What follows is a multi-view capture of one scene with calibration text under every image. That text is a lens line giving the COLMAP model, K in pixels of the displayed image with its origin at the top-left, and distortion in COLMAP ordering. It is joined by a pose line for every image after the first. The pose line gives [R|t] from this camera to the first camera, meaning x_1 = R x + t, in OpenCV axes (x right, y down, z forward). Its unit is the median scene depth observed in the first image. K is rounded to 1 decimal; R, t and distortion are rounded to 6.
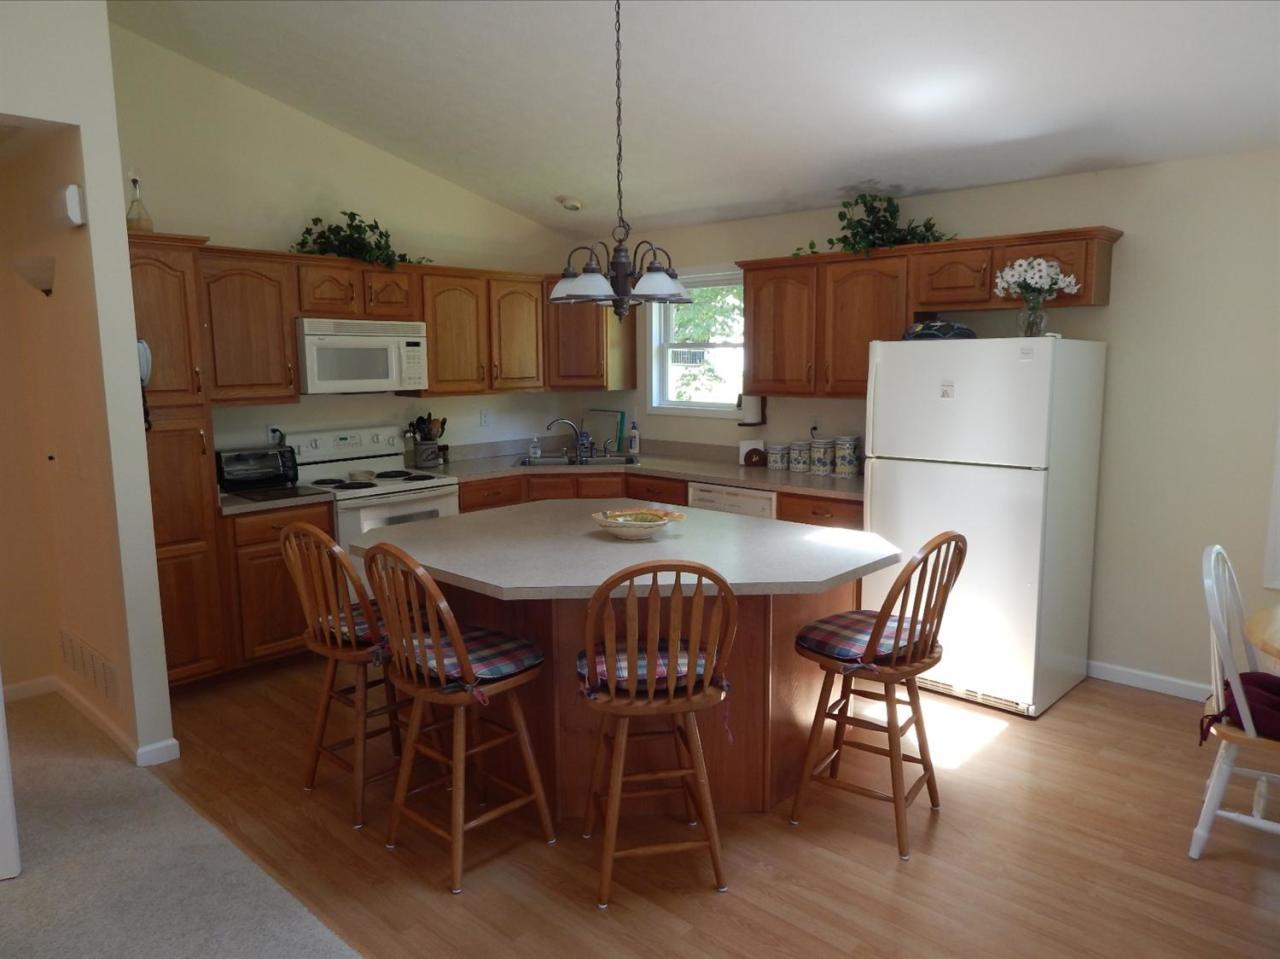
lens RADIAL K [[855.2, 0, 640.0], [0, 855.2, 479.5], [0, 0, 1]] dist [0.006191, -0.000854]
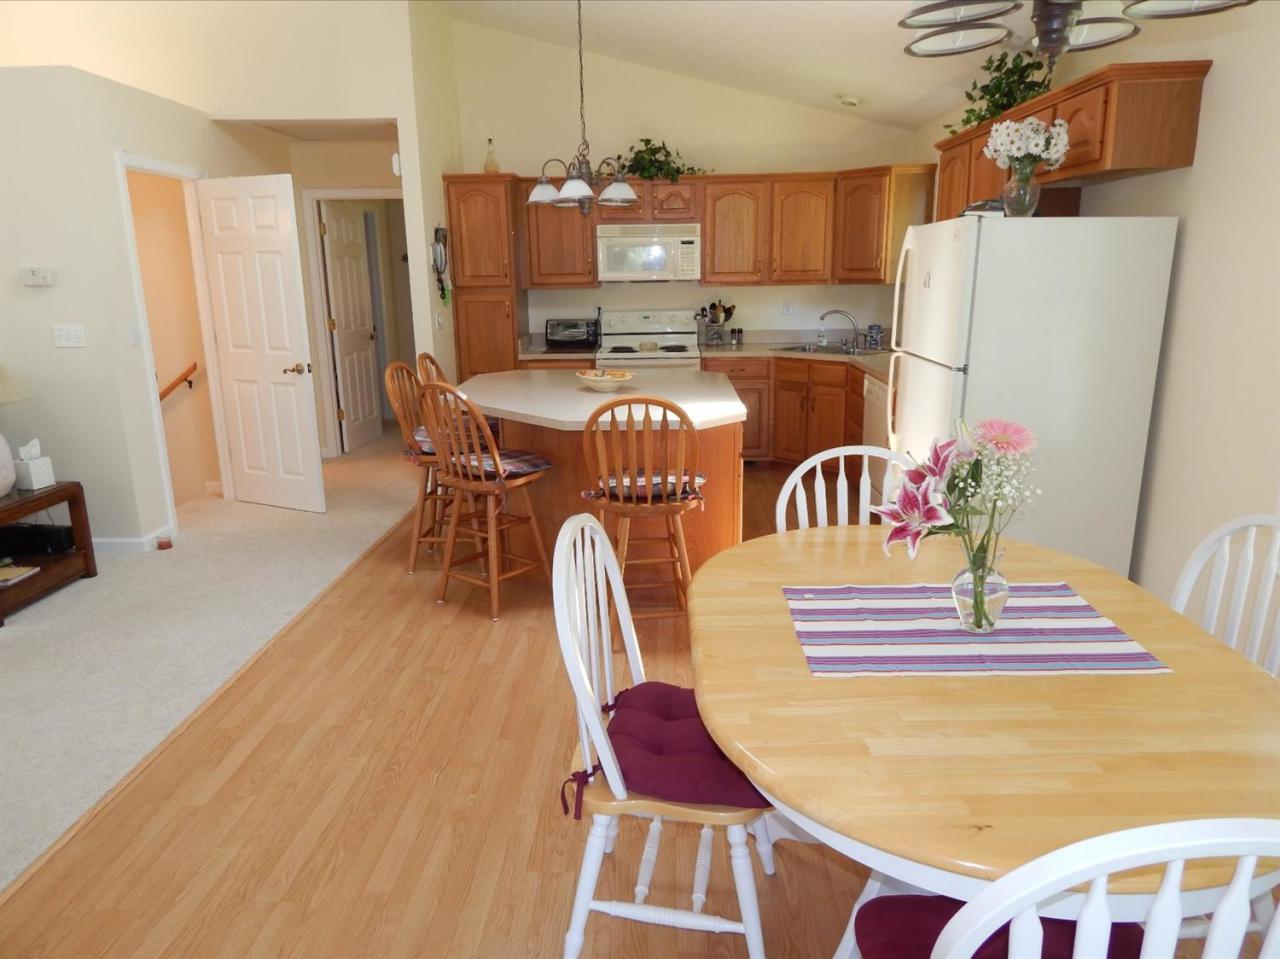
lens RADIAL K [[855.2, 0, 640.0], [0, 855.2, 479.5], [0, 0, 1]] dist [0.006191, -0.000854]
pose [[0.657556, 0.178765, -0.731890, 0.662621], [-0.097645, 0.983470, 0.152485, -0.002235], [0.747051, -0.028802, 0.664143, 0.114495]]
